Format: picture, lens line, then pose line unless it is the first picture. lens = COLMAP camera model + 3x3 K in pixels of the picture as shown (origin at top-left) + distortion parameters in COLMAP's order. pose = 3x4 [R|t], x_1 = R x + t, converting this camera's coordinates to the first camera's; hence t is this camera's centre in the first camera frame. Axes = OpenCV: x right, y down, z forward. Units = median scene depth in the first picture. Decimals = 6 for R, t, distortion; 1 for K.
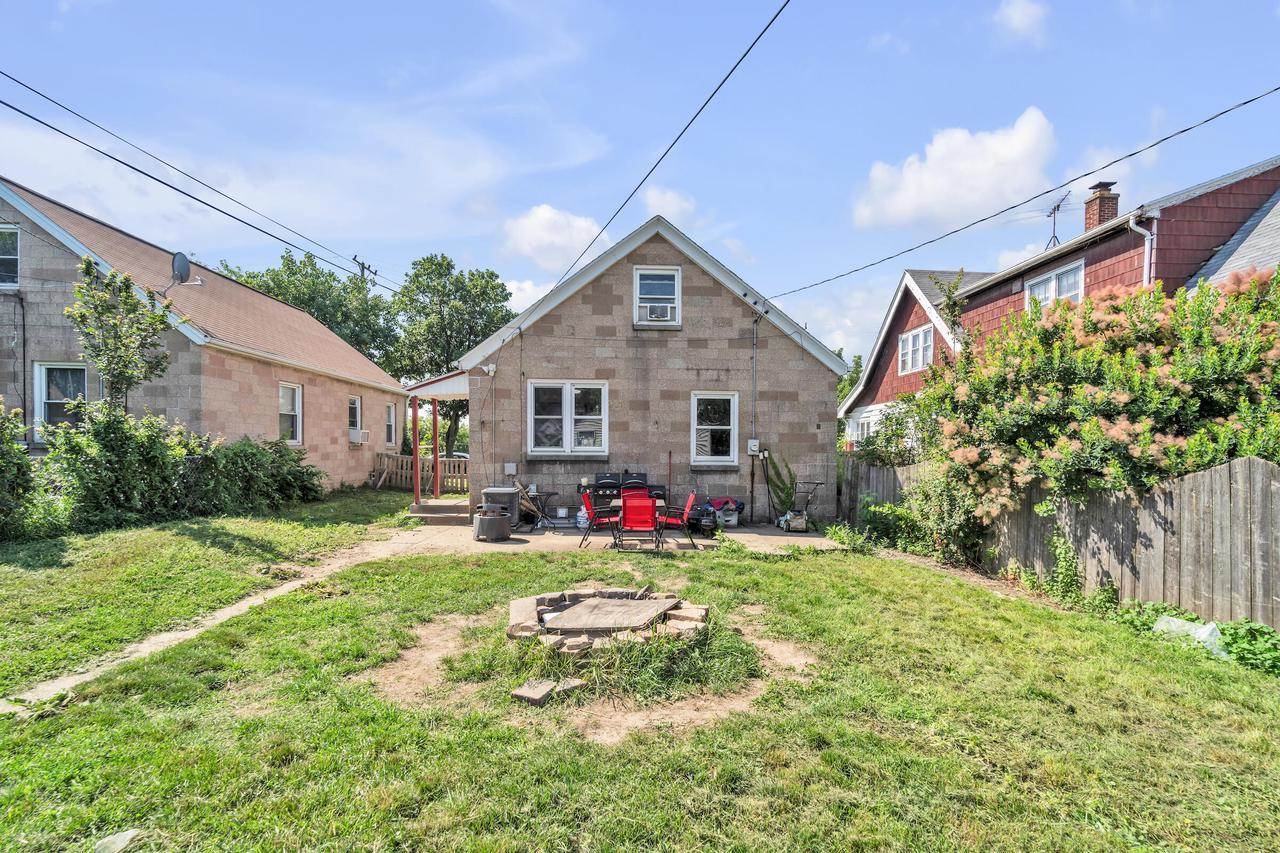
lens RADIAL K [[532.0, 0, 641.2], [0, 532.0, 437.1], [0, 0, 1]] dist [-0.000304, -0.000693]
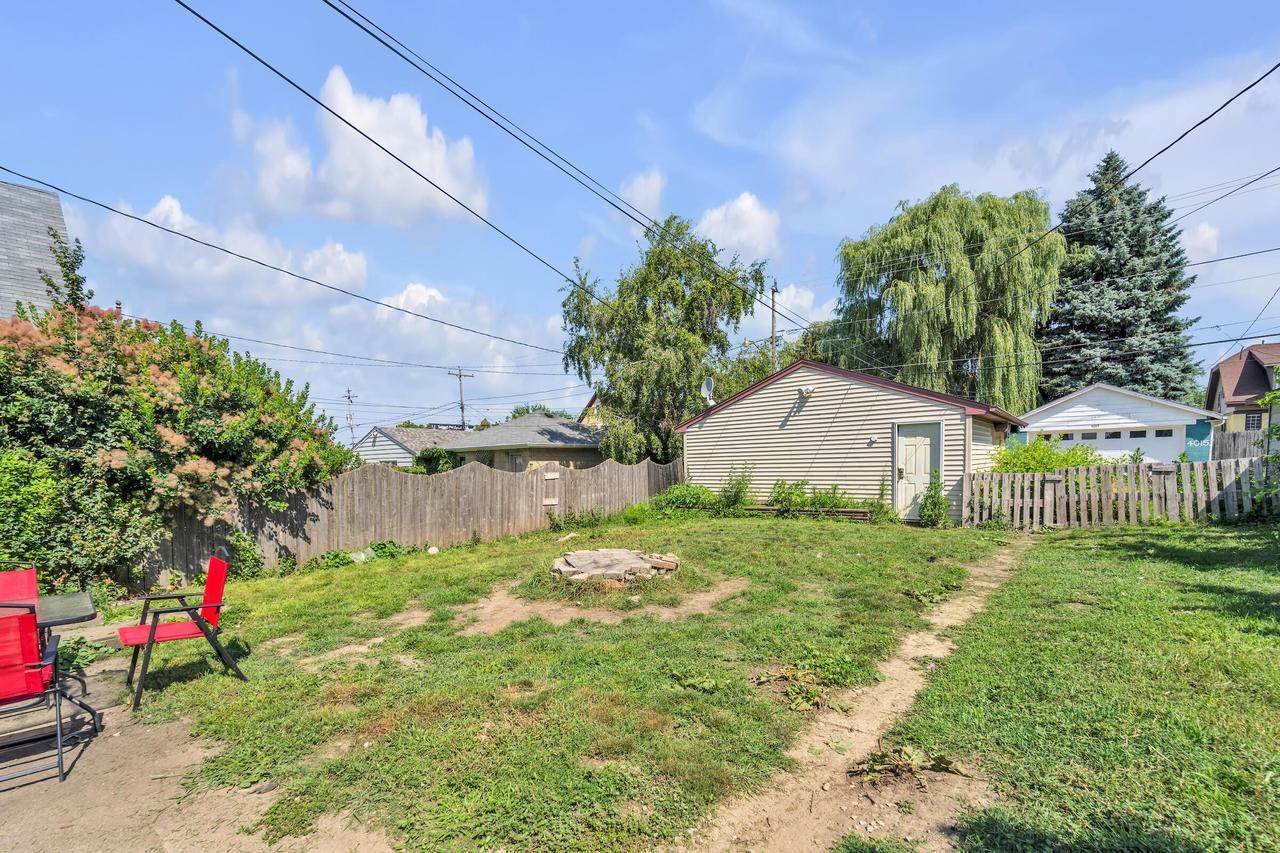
lens RADIAL K [[570.0, 0, 616.4], [0, 570.0, 470.3], [0, 0, 1]] dist [-0.000249, 0.000092]
pose [[-0.722991, -0.005680, 0.690834, -0.880961], [-0.004654, 0.999984, 0.003352, 0.041879], [-0.690842, -0.000791, -0.723006, 1.580757]]
